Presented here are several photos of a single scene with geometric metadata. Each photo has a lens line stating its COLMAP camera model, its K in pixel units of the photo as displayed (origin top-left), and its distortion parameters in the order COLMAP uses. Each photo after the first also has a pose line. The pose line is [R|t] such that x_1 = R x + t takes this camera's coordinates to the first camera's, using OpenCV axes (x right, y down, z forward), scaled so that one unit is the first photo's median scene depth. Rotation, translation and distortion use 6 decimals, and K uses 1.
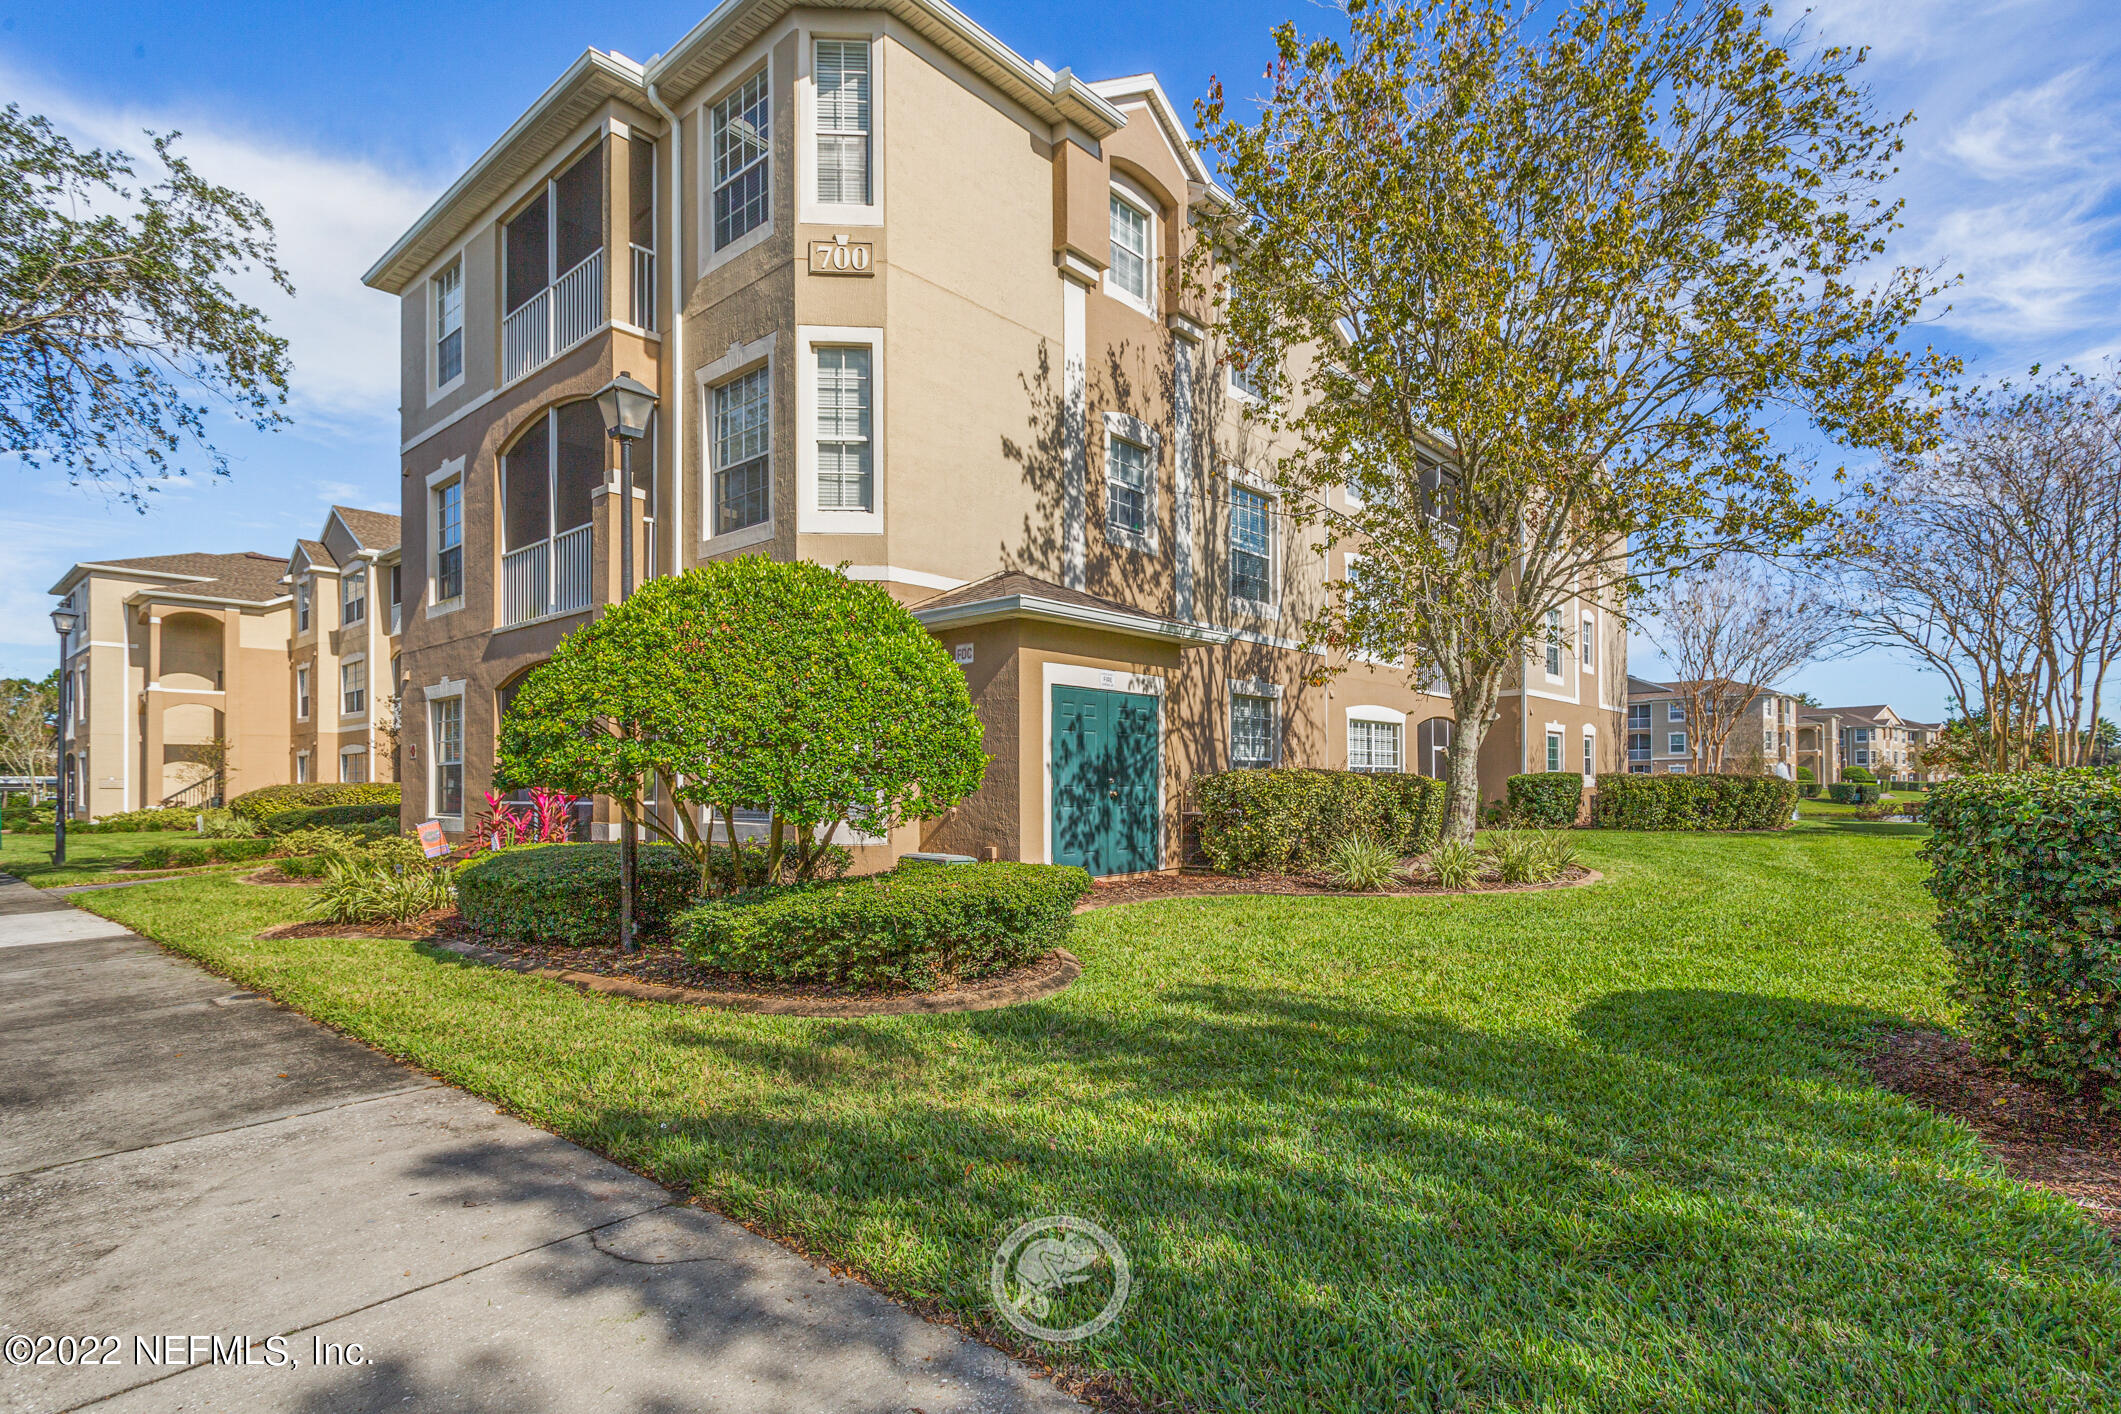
lens RADIAL K [[1041.6, 0, 1064.7], [0, 1041.6, 760.1], [0, 0, 1]] dist [-0.000229, -0.000864]
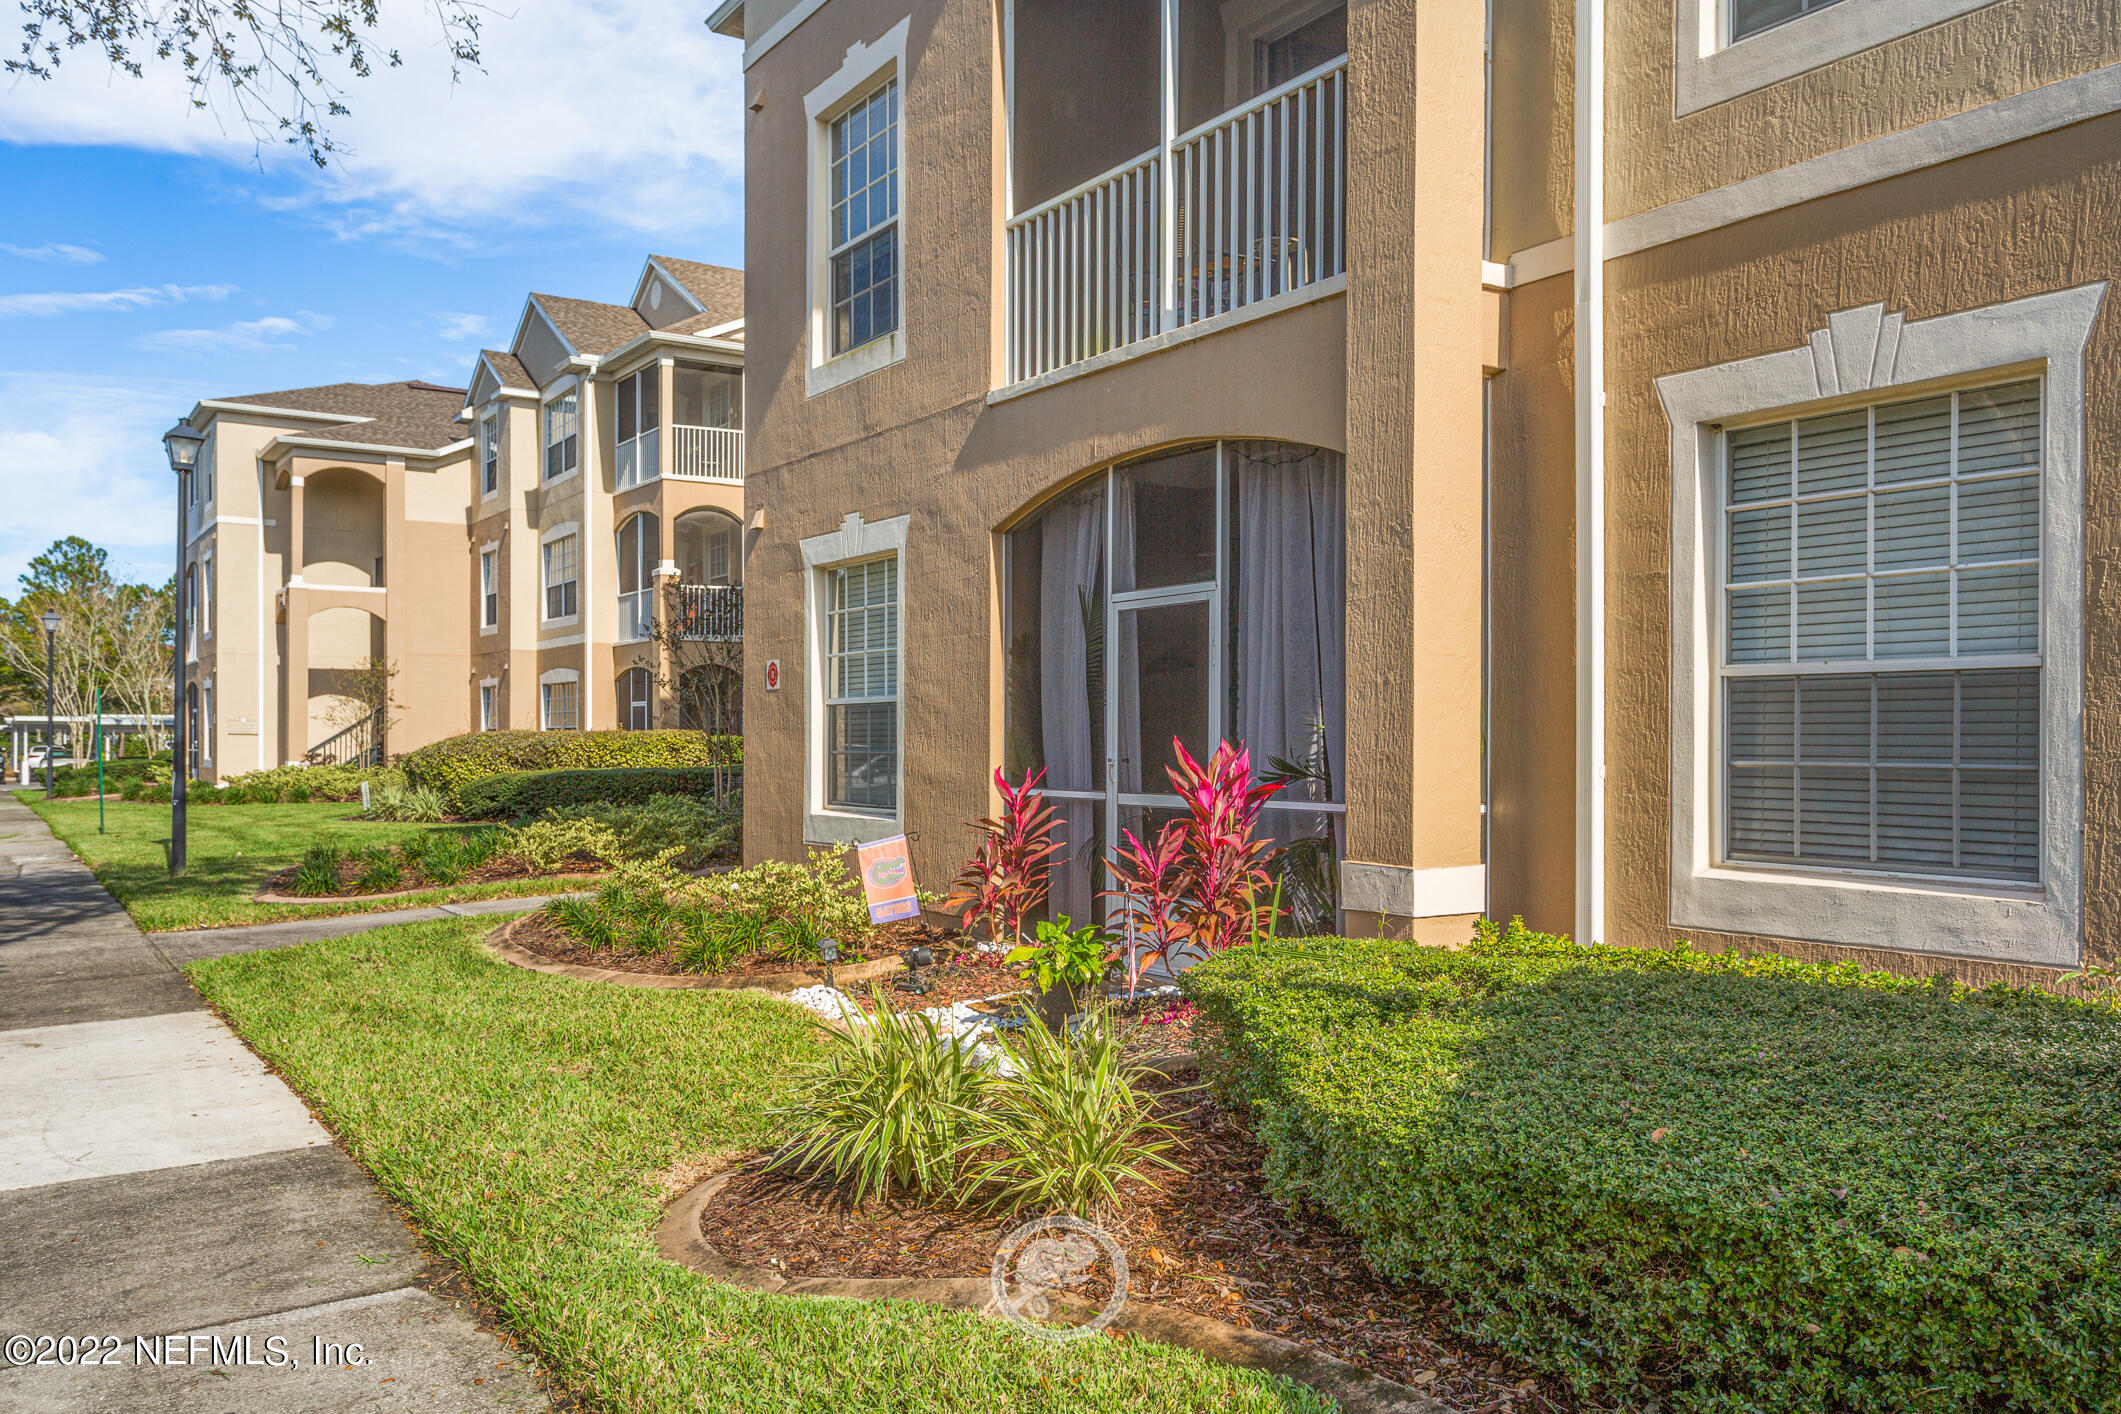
lens RADIAL K [[1662.7, 0, 1060.5], [0, 1662.7, 707.0], [0, 0, 1]] dist [0.006818, 0.012804]
pose [[0.960321, 0.004661, -0.278859, -0.111497], [-0.002683, 0.999968, 0.007474, 0.000072], [0.278885, -0.006429, 0.960303, 0.116542]]
